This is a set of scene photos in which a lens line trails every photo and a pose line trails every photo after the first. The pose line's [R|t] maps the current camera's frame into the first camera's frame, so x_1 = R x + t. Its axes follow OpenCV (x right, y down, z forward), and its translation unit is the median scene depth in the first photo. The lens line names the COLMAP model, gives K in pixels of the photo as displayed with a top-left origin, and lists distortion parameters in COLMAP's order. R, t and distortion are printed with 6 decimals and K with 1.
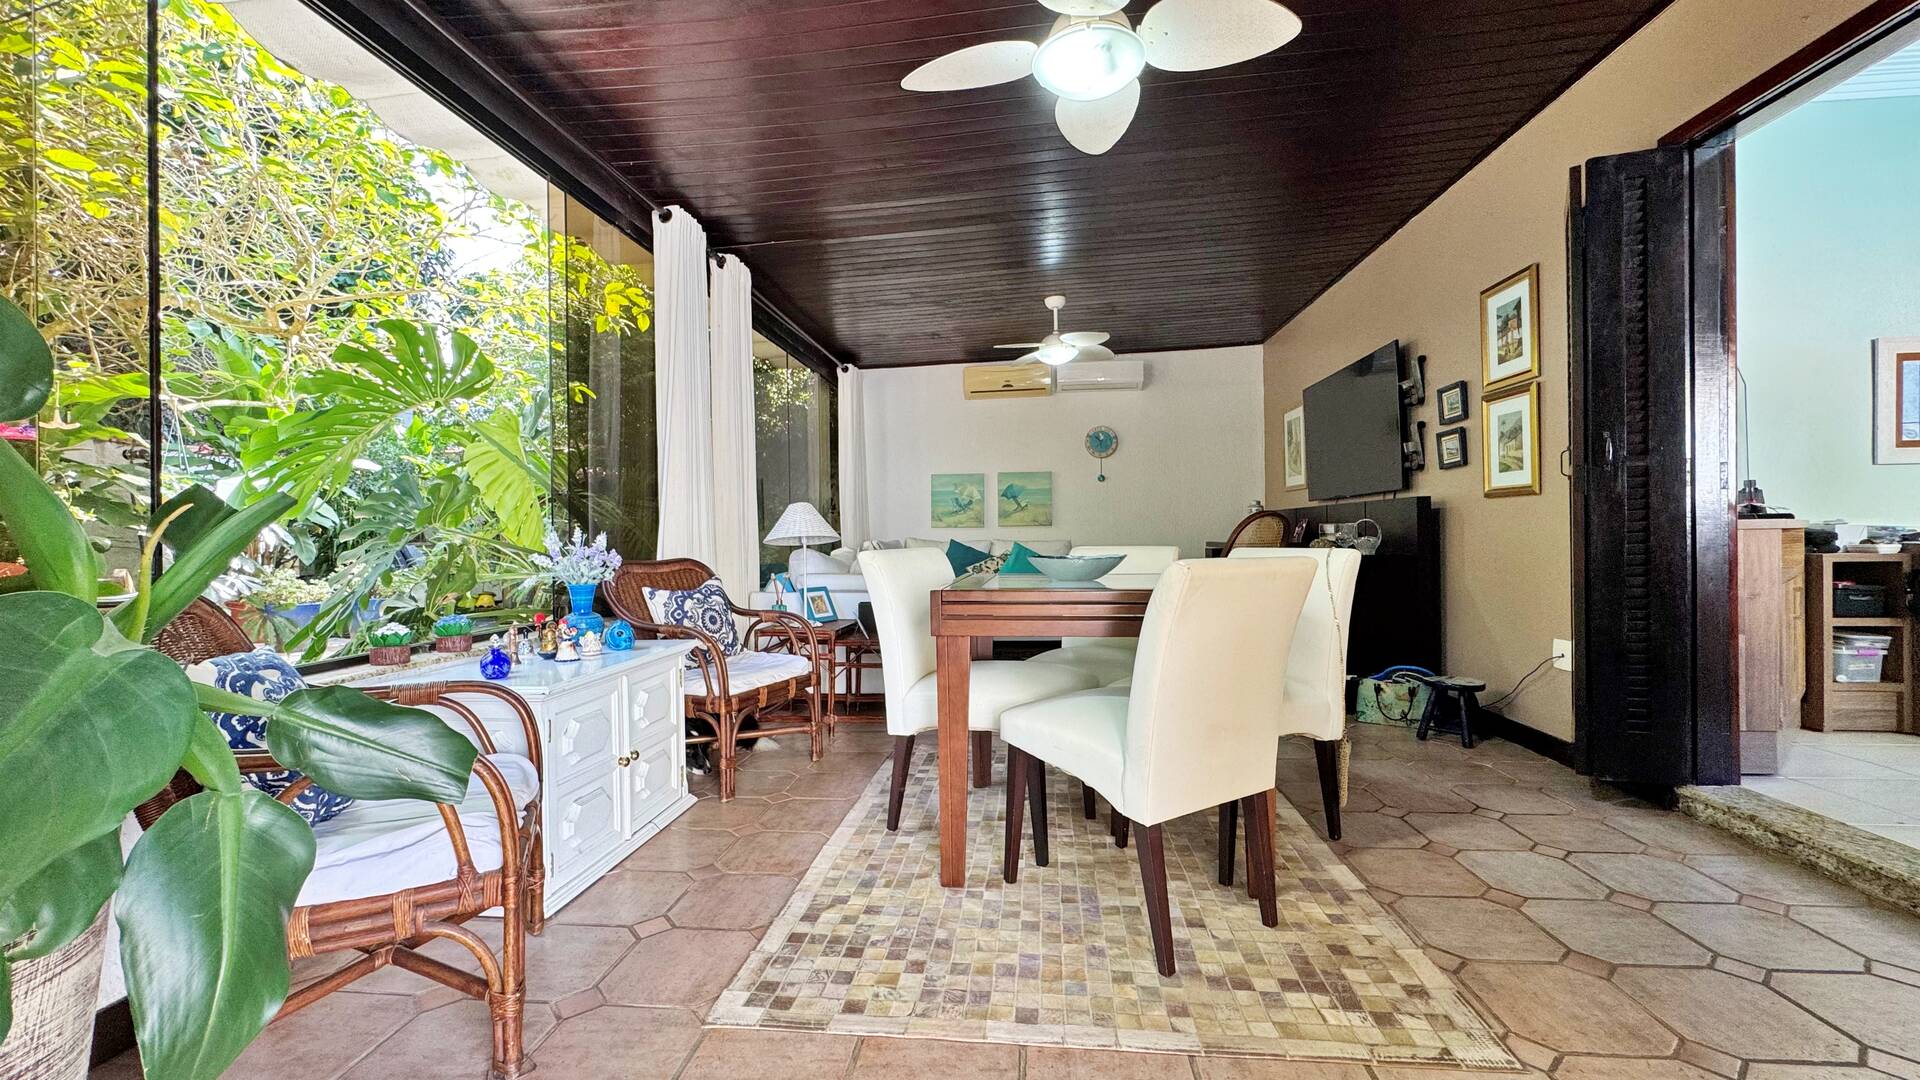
lens RADIAL K [[764.9, 0, 959.2], [0, 764.9, 542.4], [0, 0, 1]] dist [-0.002811, 0.000582]
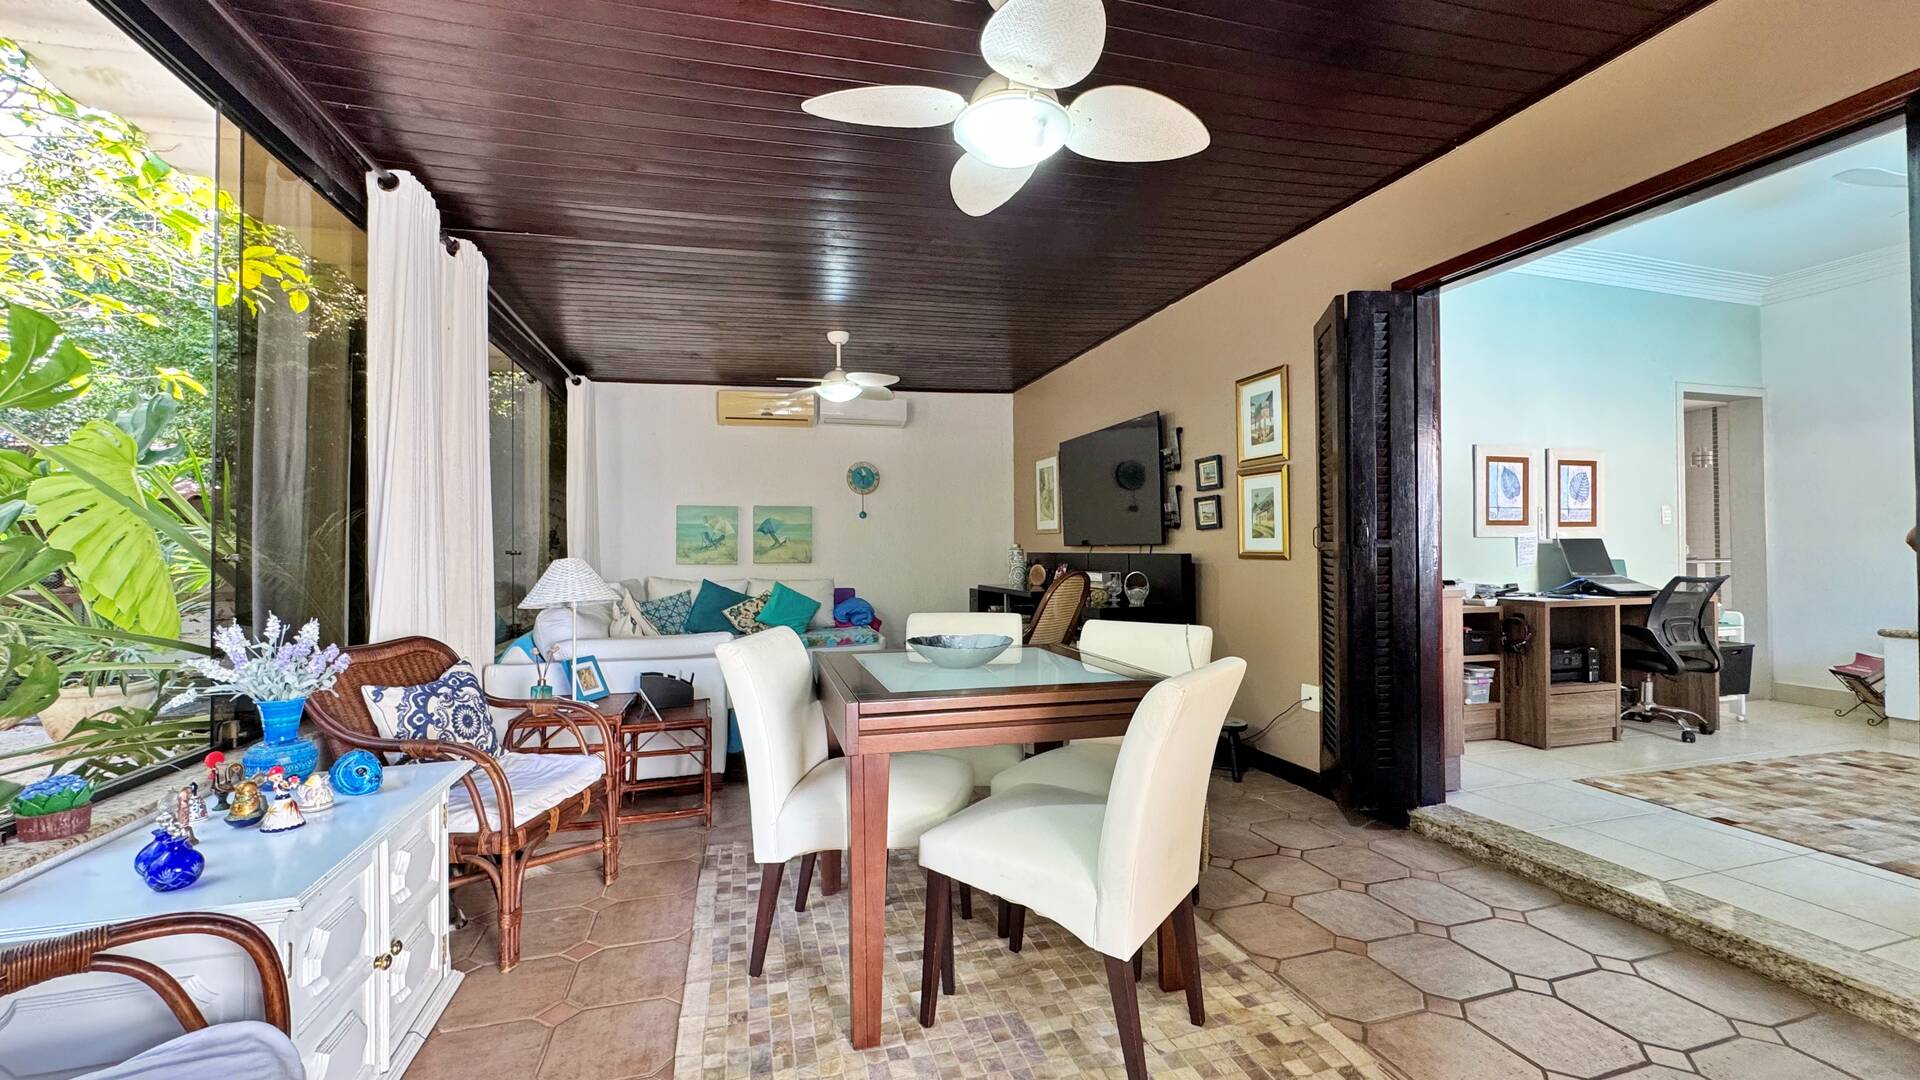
lens RADIAL K [[764.9, 0, 959.2], [0, 764.9, 542.4], [0, 0, 1]] dist [-0.002811, 0.000582]
pose [[0.925874, 0.012432, 0.377629, -0.159956], [-0.004501, 0.999751, -0.021876, -0.063770], [-0.377807, 0.018555, 0.925699, 0.104280]]
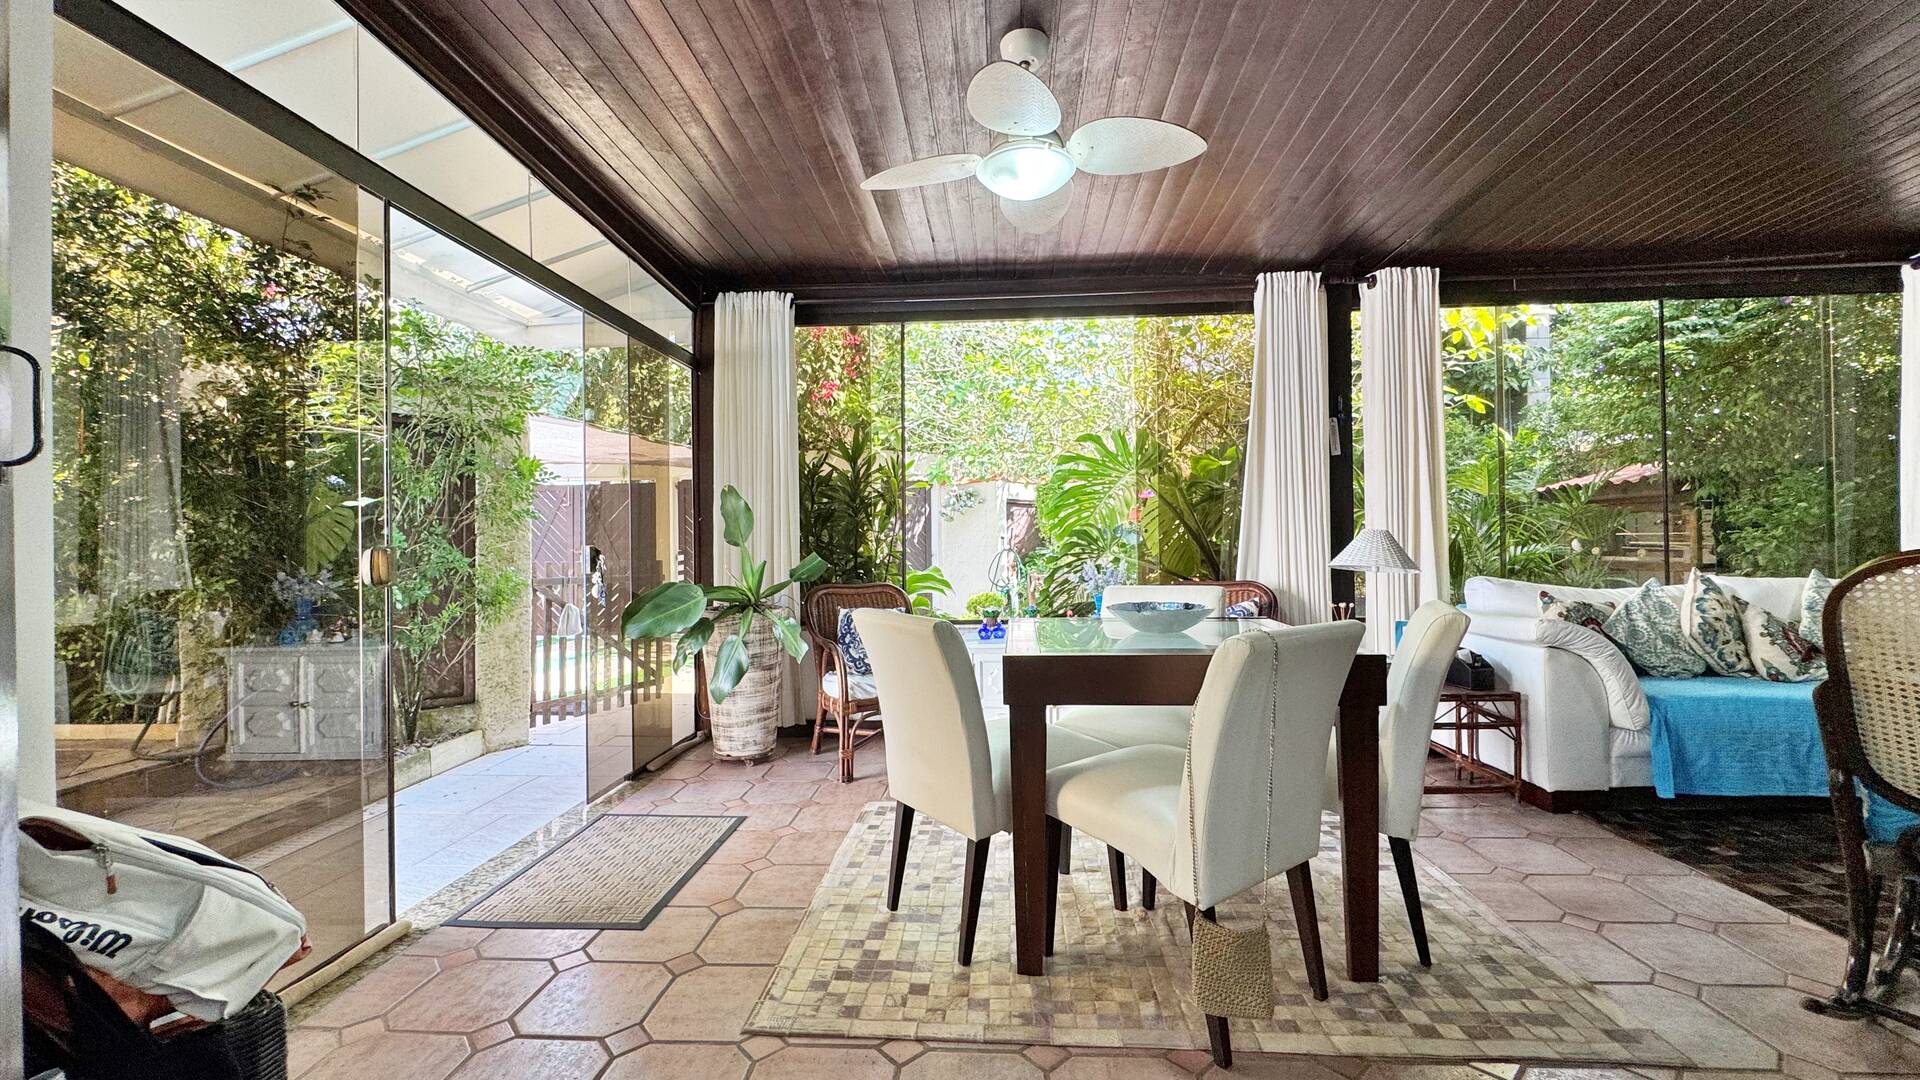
lens RADIAL K [[764.9, 0, 959.2], [0, 764.9, 542.4], [0, 0, 1]] dist [-0.002811, 0.000582]
pose [[0.038041, 0.012002, -0.999204, 0.863347], [0.002500, 0.999924, 0.012106, -0.058039], [0.999273, -0.002959, 0.038009, 0.562197]]
